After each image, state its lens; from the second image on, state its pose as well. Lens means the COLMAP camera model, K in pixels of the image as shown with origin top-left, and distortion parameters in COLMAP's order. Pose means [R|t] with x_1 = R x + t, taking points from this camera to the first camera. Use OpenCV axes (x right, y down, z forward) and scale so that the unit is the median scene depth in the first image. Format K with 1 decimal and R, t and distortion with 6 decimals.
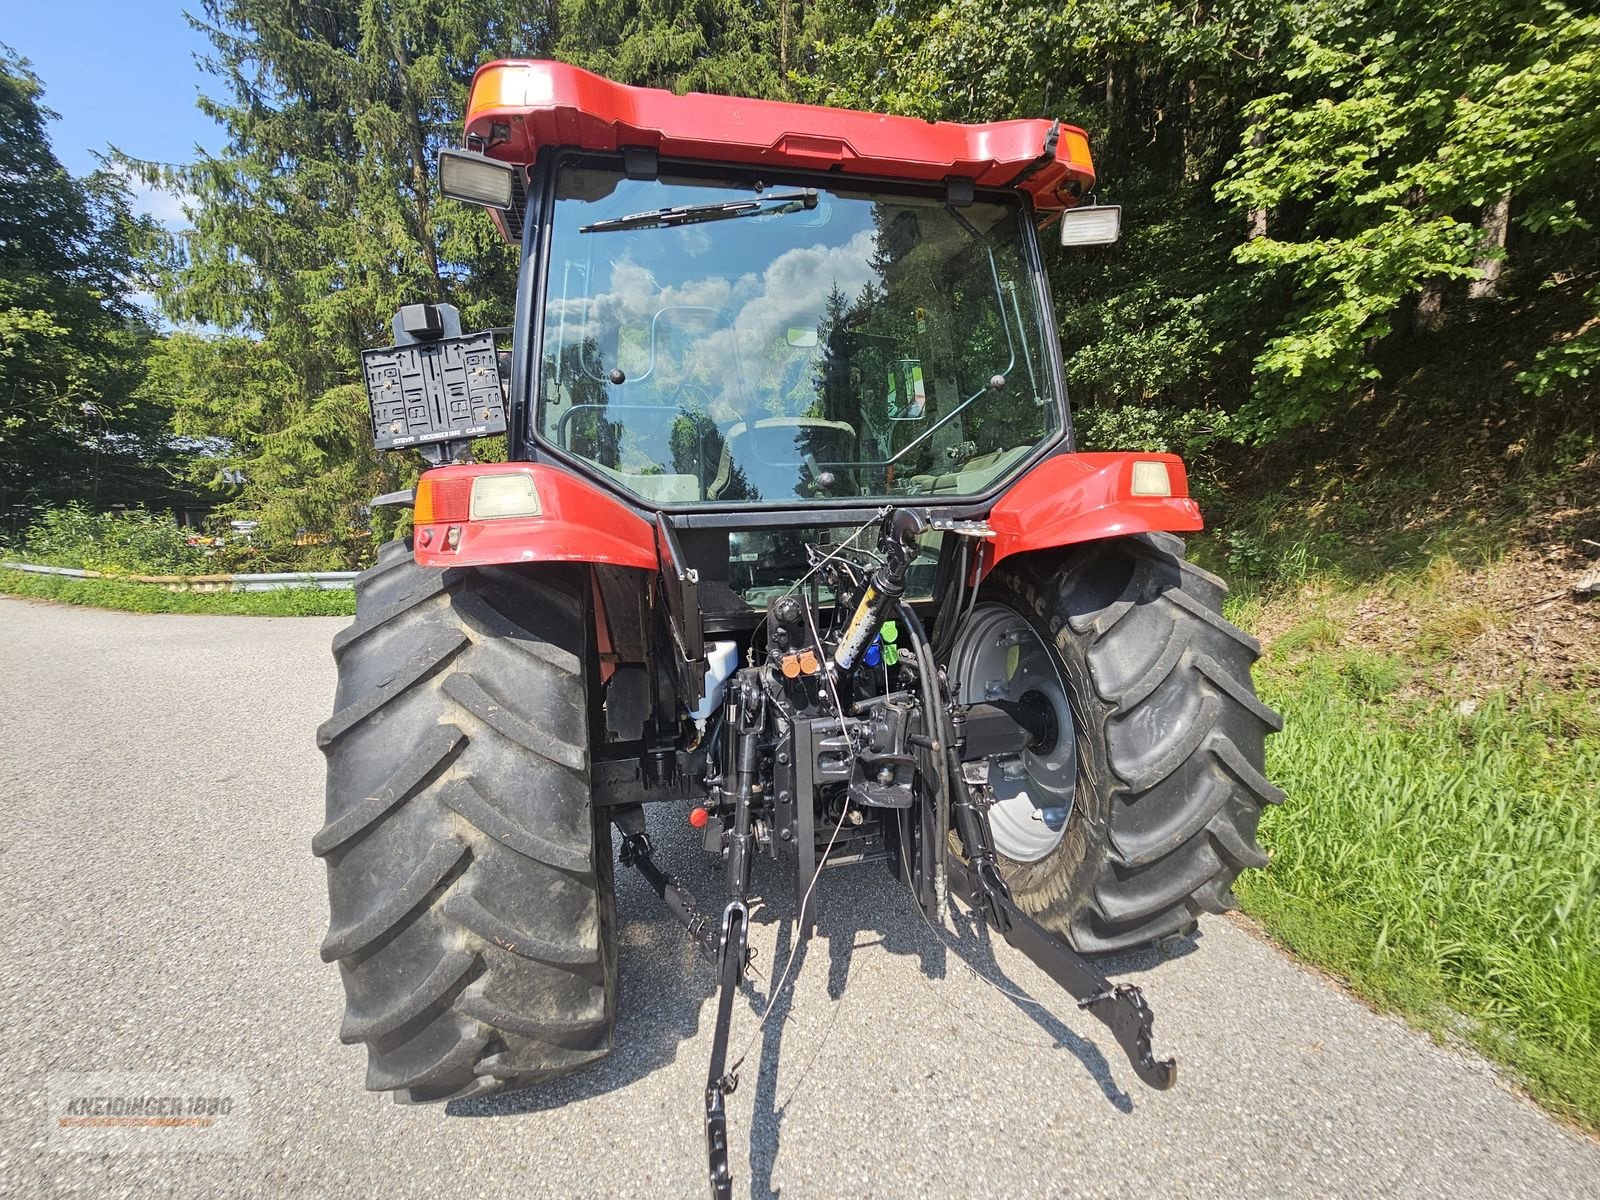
lens RADIAL K [[700.9, 0, 798.8], [0, 700.9, 606.6], [0, 0, 1]] dist [-0.005936, 0.004492]
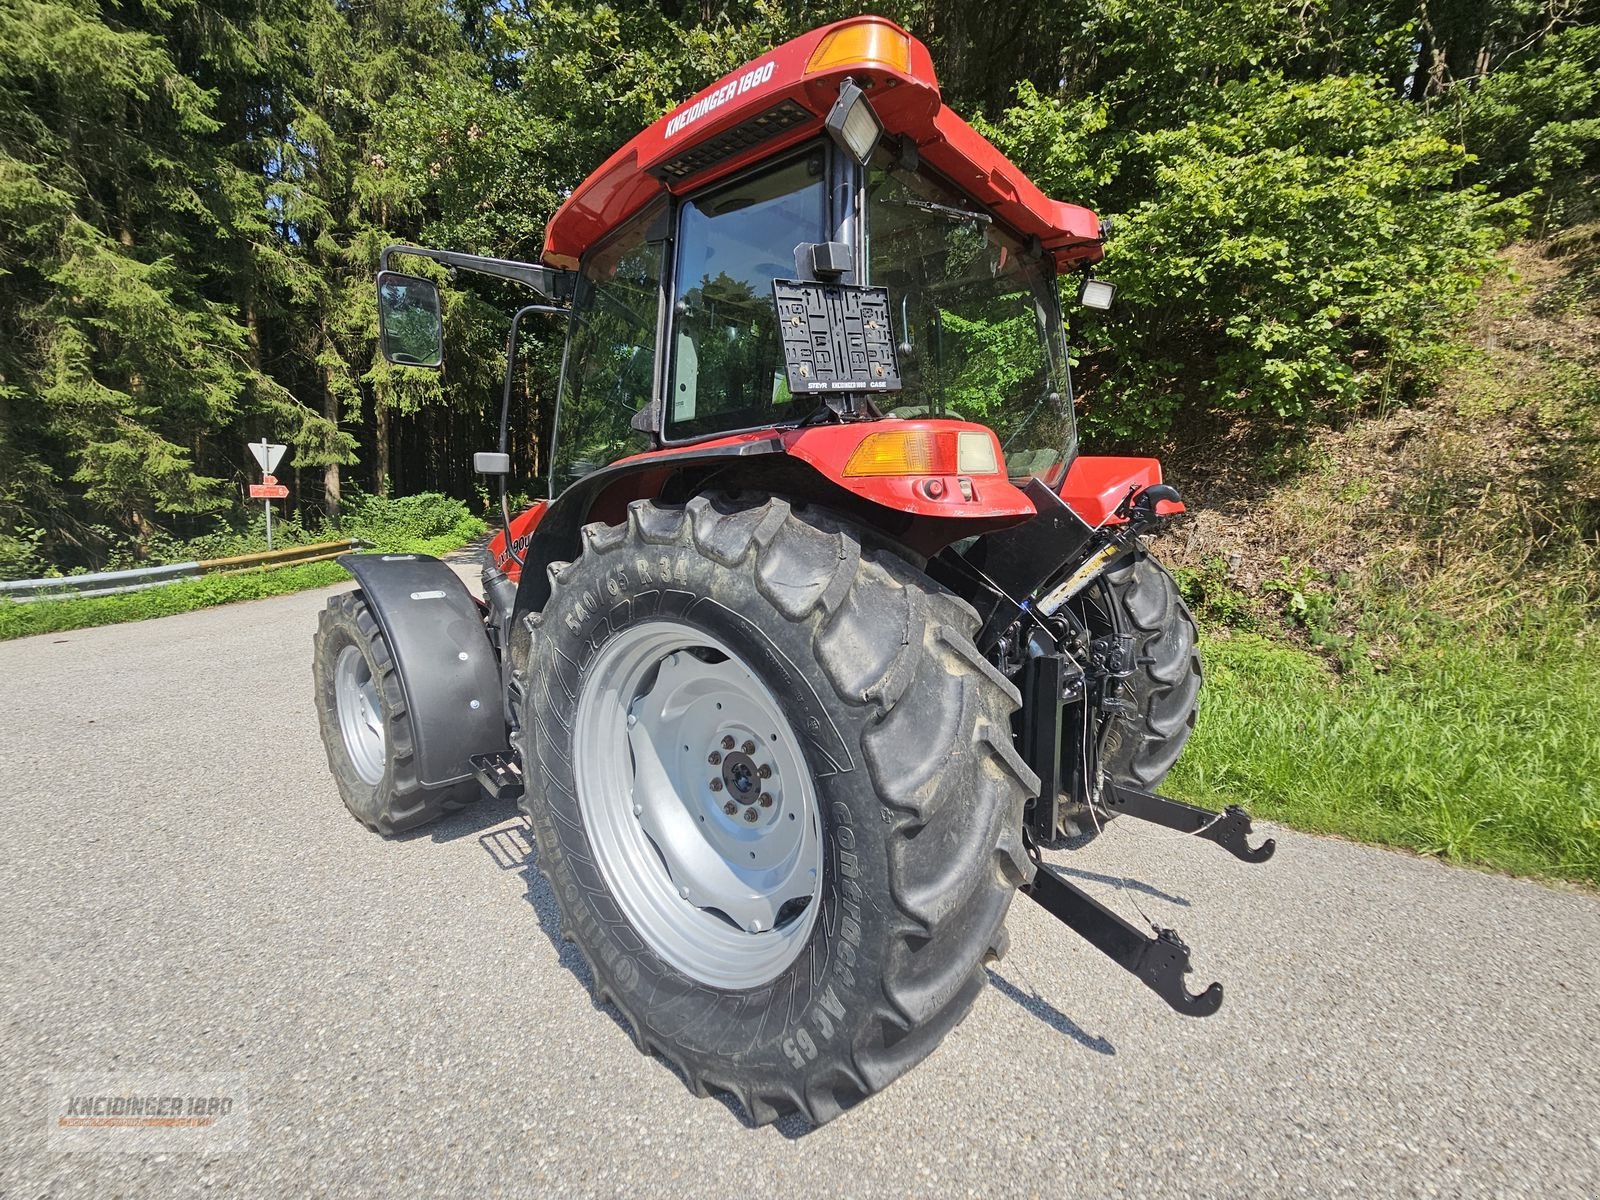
lens RADIAL K [[700.9, 0, 798.2], [0, 700.9, 610.9], [0, 0, 1]] dist [-0.005936, 0.004492]
pose [[0.816262, -0.055461, 0.575014, -1.011104], [0.062839, 0.997999, 0.007056, 0.042634], [-0.574254, 0.030374, 0.818113, 0.246983]]
